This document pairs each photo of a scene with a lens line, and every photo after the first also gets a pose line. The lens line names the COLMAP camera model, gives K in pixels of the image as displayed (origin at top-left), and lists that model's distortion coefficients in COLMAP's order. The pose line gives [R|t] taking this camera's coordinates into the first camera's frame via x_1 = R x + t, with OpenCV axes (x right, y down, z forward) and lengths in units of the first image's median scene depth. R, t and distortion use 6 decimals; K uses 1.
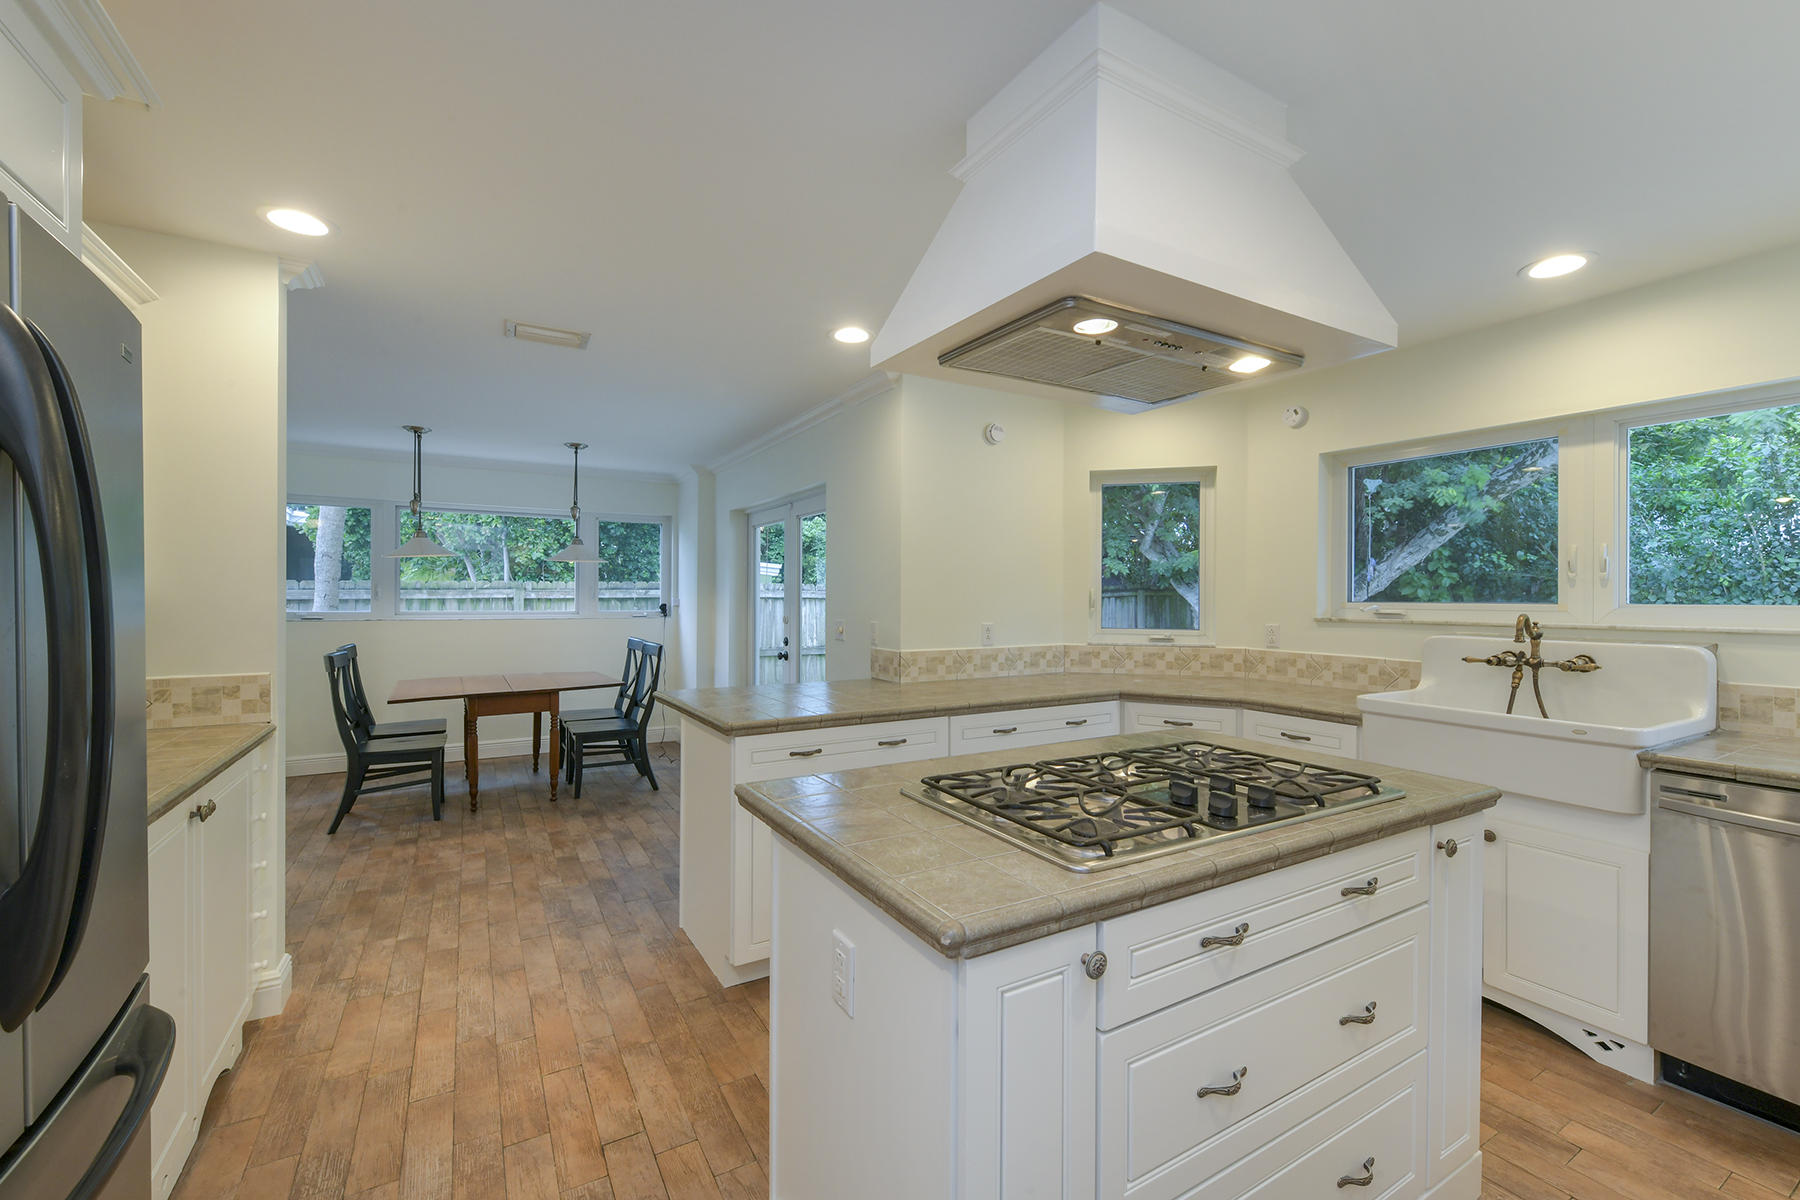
lens RADIAL K [[739.4, 0, 899.5], [0, 739.4, 595.7], [0, 0, 1]] dist [0.001310, 0.000032]
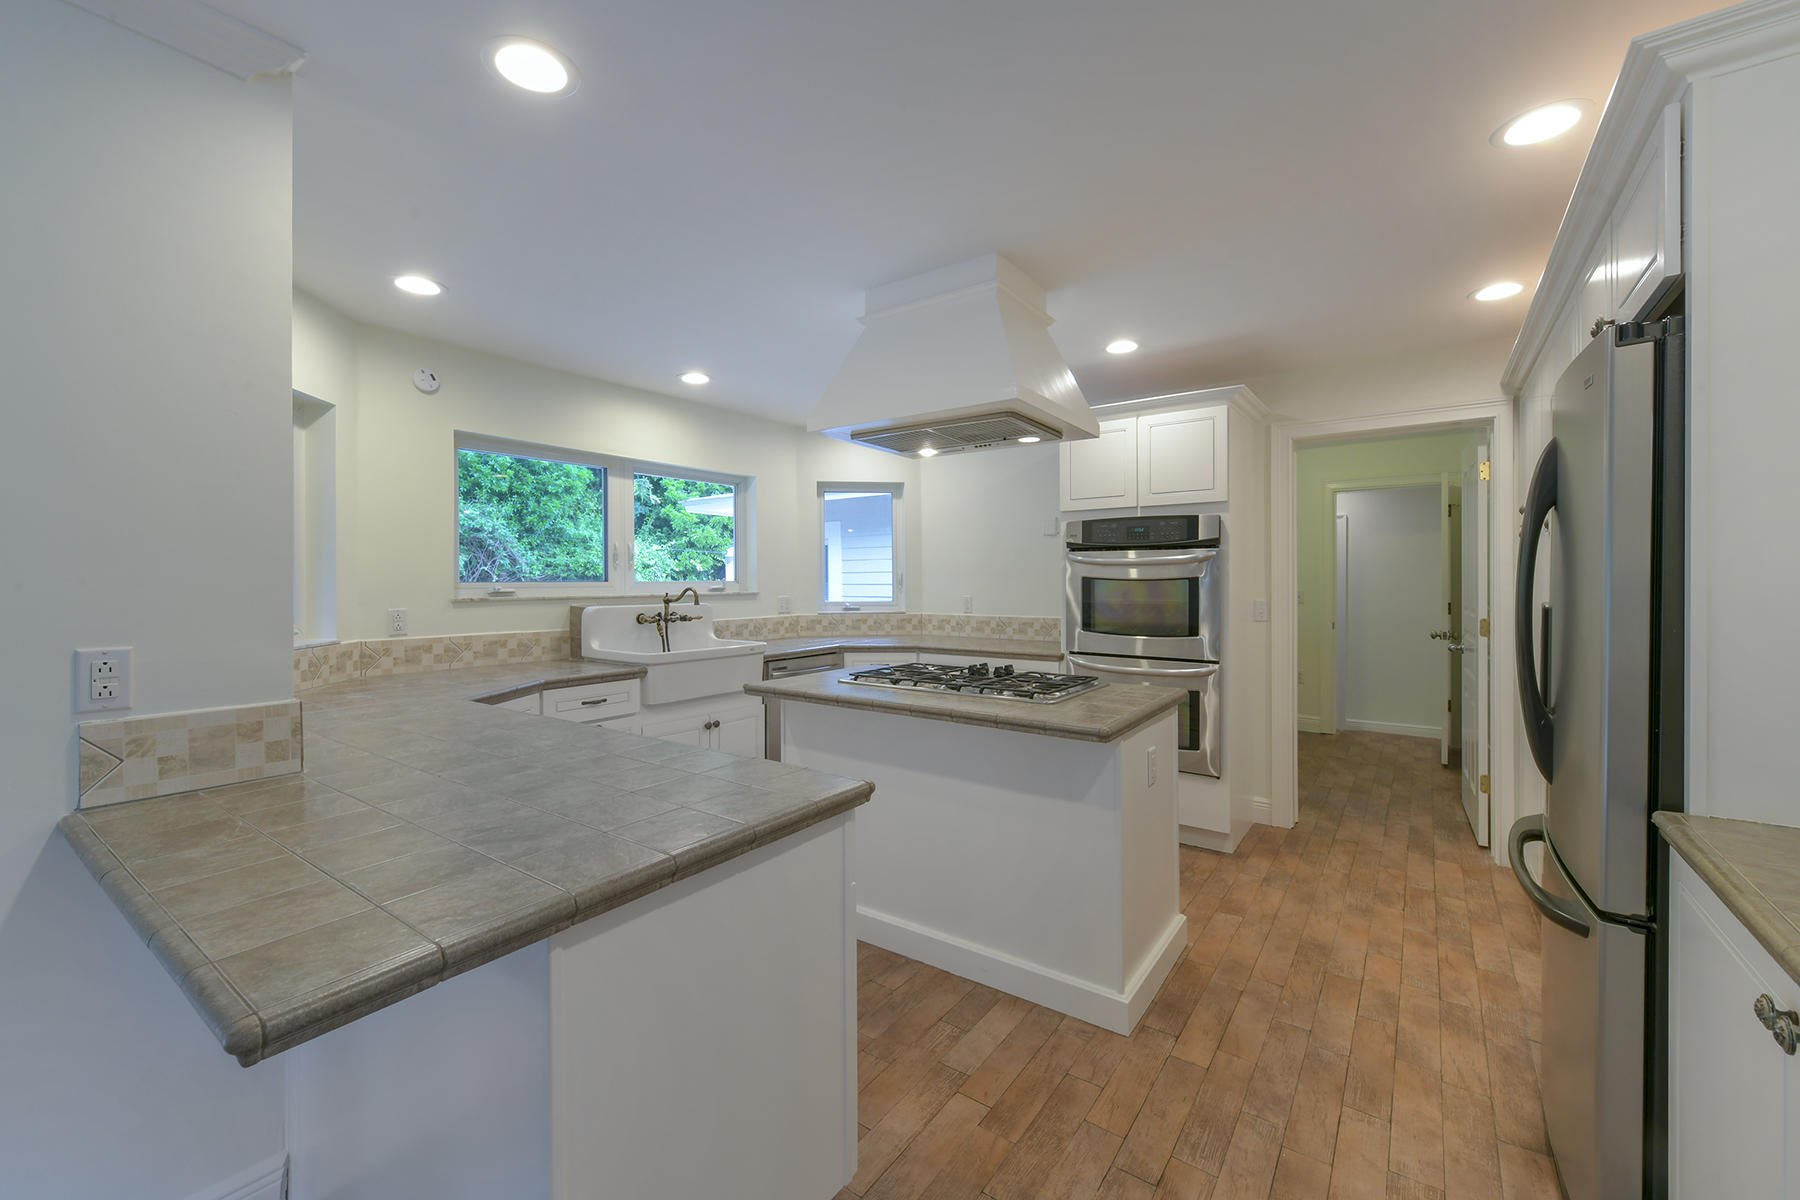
lens RADIAL K [[739.4, 0, 898.5], [0, 739.4, 591.9], [0, 0, 1]] dist [0.001310, 0.000032]
pose [[-0.408942, -0.025131, 0.912214, -0.630628], [-0.004630, 0.999665, 0.025464, -0.008077], [-0.912549, 0.006189, -0.408921, 0.962605]]
